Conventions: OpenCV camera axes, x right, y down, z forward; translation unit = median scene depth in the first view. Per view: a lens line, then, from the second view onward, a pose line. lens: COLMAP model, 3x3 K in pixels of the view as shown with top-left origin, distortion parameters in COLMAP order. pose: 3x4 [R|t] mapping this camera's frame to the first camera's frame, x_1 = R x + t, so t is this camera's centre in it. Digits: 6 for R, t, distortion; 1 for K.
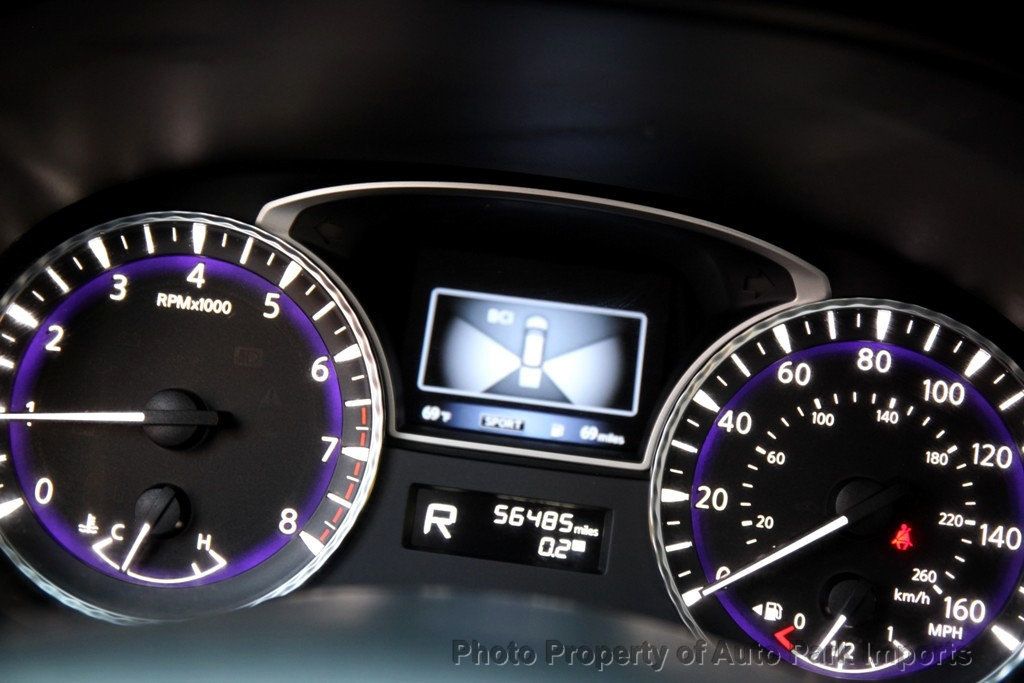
lens RADIAL K [[1957.5, 0, 509.6], [0, 1957.5, 338.7], [0, 0, 1]] dist [0.160645, 0.000000]
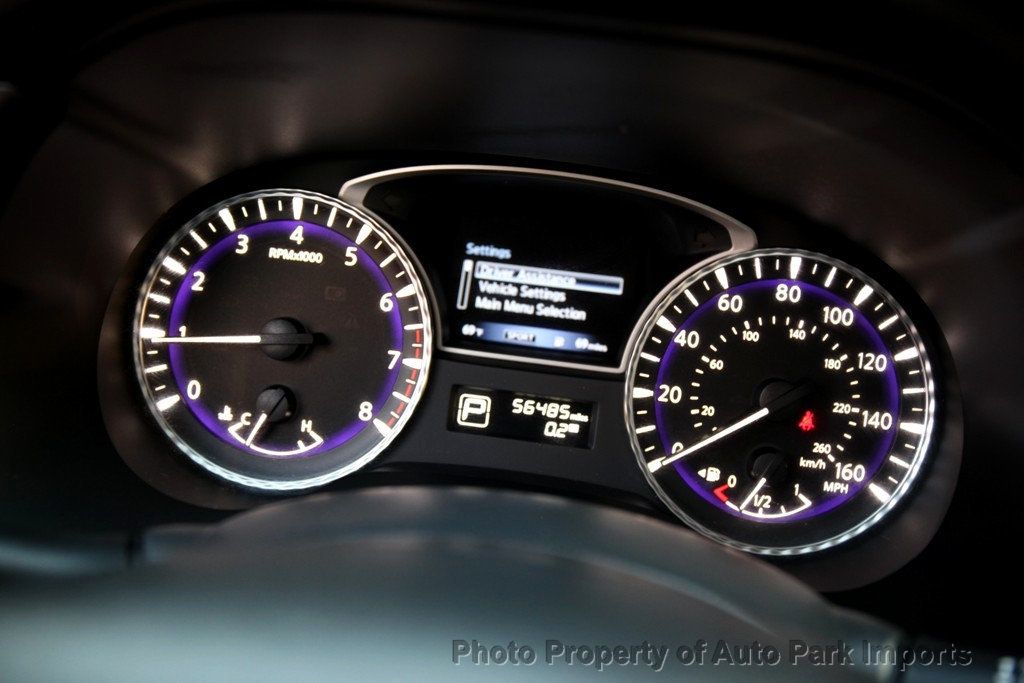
lens RADIAL K [[1192.1, 0, 505.9], [0, 1192.1, 350.5], [0, 0, 1]] dist [0.000377, 0.000000]
pose [[0.999521, -0.005604, -0.030451, 0.013325], [0.008343, 0.995856, 0.090561, -0.026331], [0.029817, -0.090771, 0.995425, 0.162597]]
